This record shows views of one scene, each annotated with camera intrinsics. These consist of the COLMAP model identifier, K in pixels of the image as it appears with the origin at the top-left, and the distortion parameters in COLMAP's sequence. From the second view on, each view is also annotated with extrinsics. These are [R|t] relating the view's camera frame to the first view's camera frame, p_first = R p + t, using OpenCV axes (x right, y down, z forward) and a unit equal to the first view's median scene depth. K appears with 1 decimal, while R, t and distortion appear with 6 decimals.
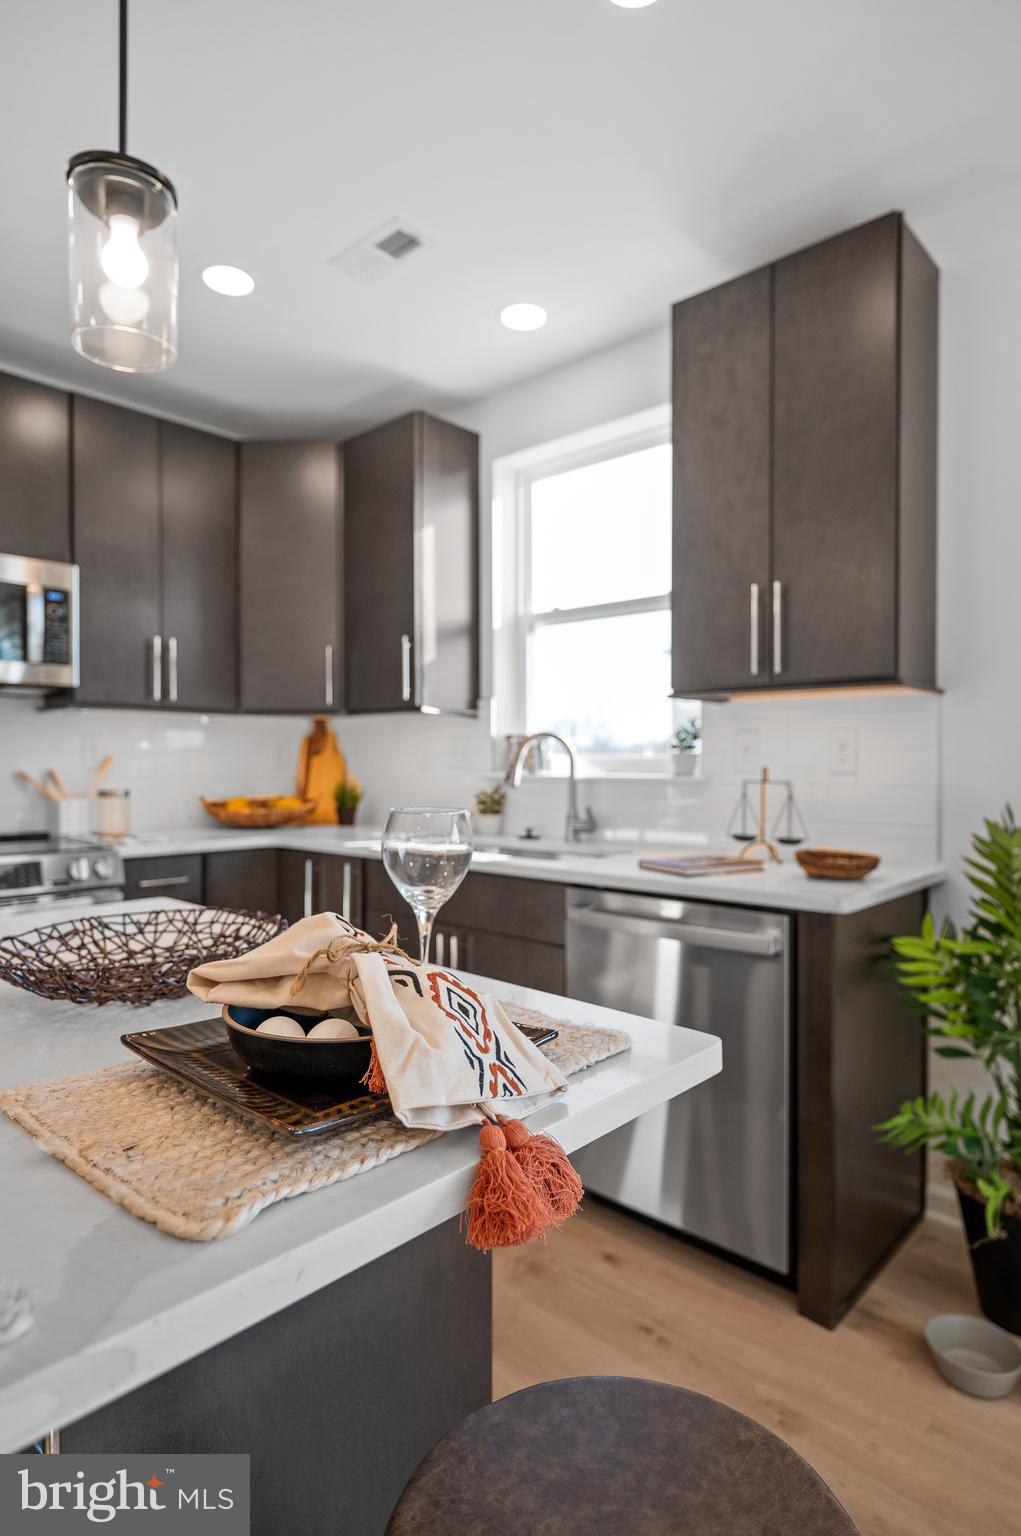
lens RADIAL K [[841.1, 0, 508.6], [0, 841.1, 769.3], [0, 0, 1]] dist [0.005010, 0.000157]
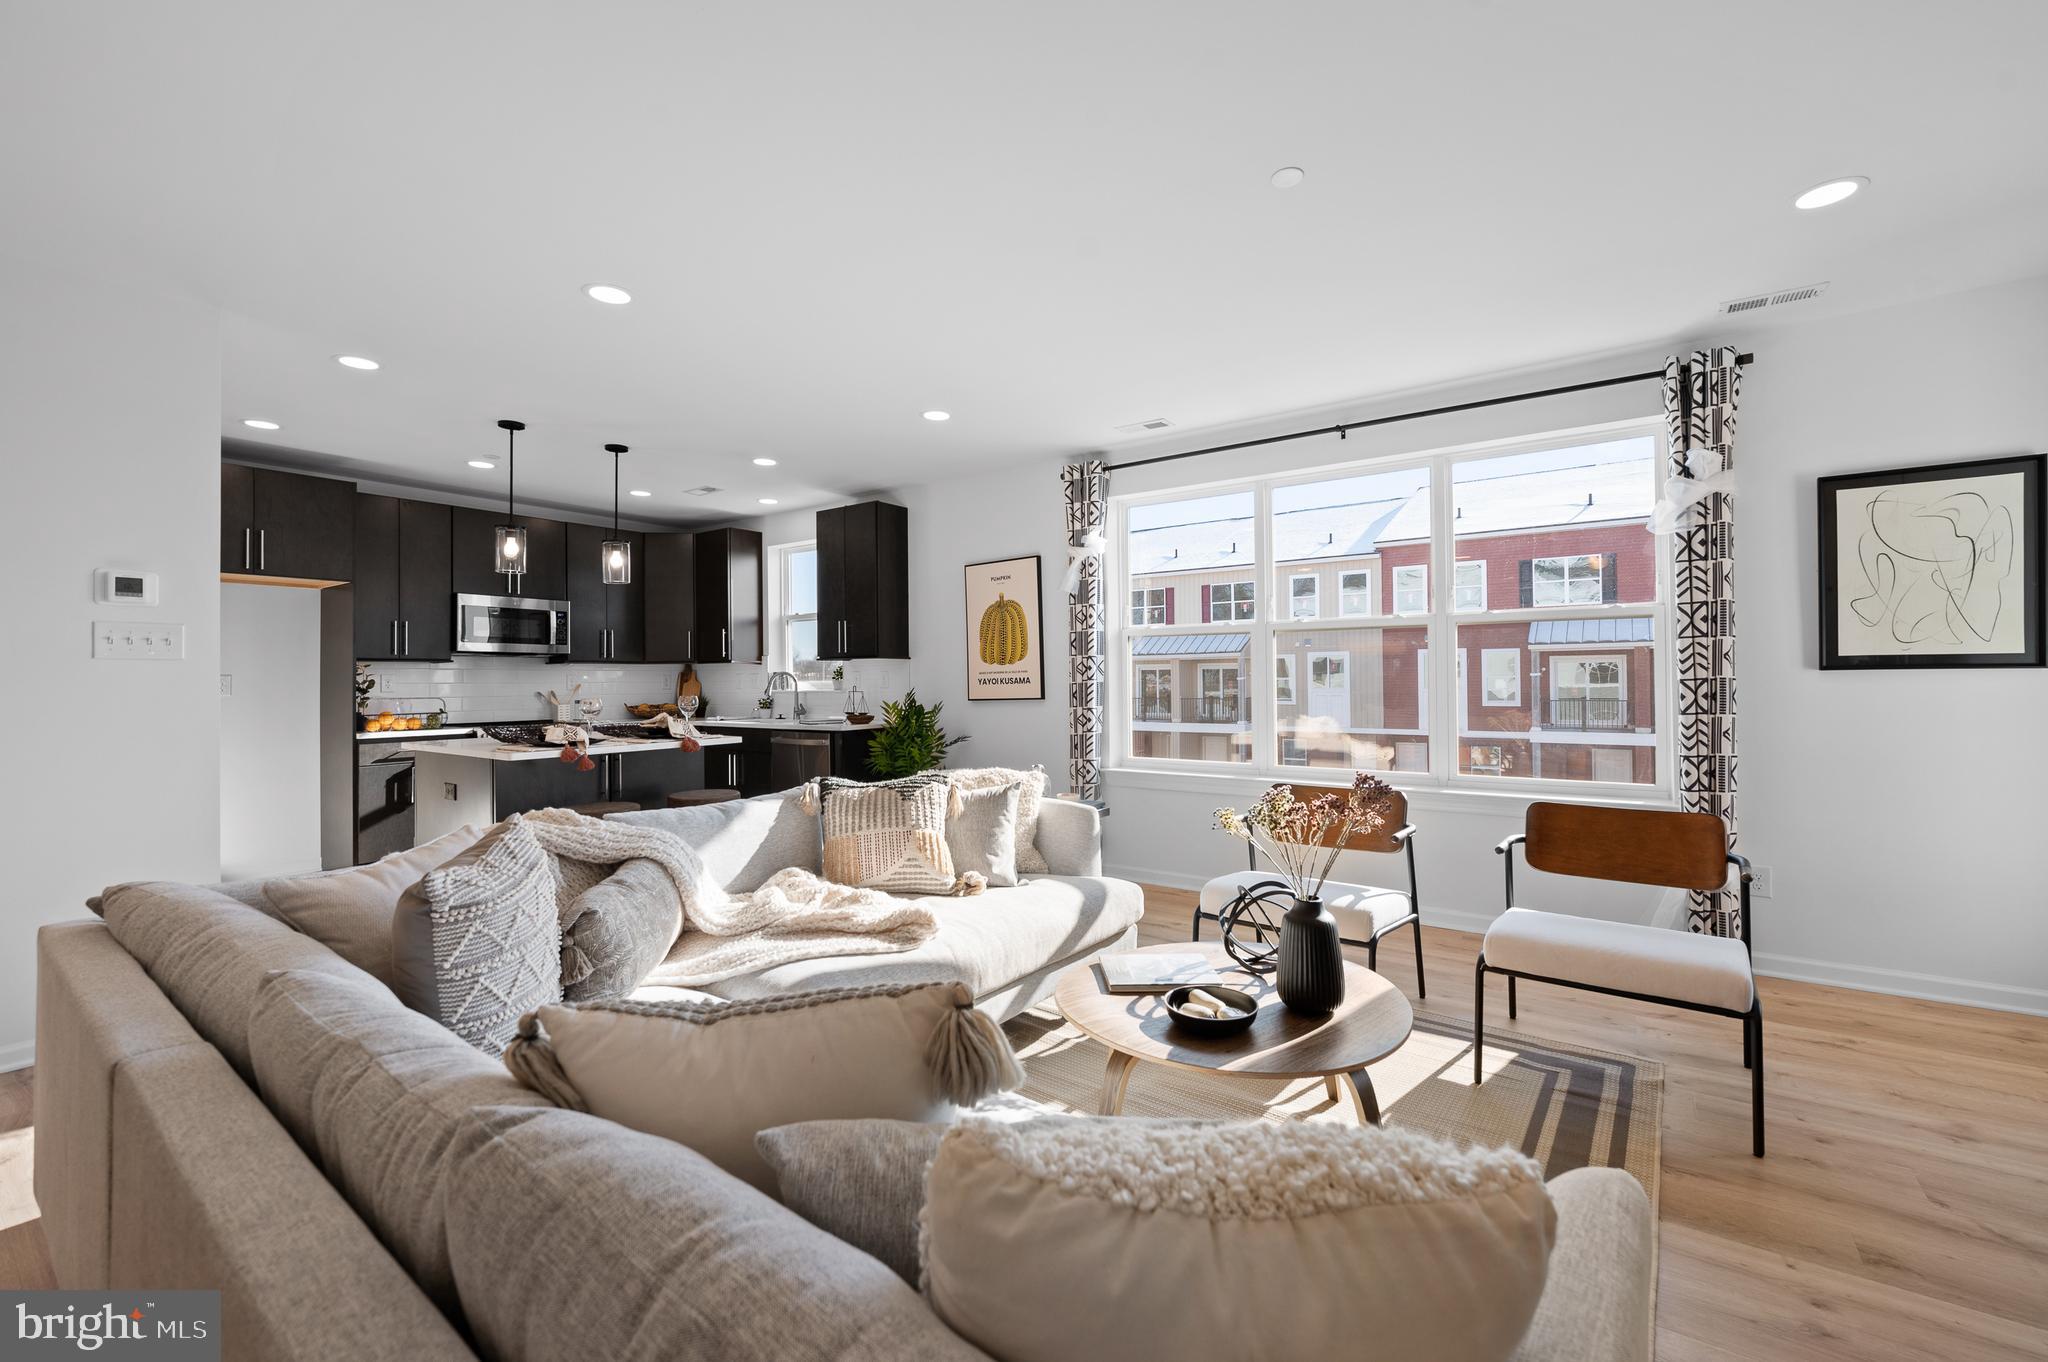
lens RADIAL K [[815.4, 0, 1030.2], [0, 815.4, 672.3], [0, 0, 1]] dist [0.000409, 0.000009]
pose [[0.990386, -0.009451, 0.138011, 0.366119], [0.012355, 0.999720, -0.020200, 0.010041], [-0.137781, 0.021711, 0.990225, -1.189108]]
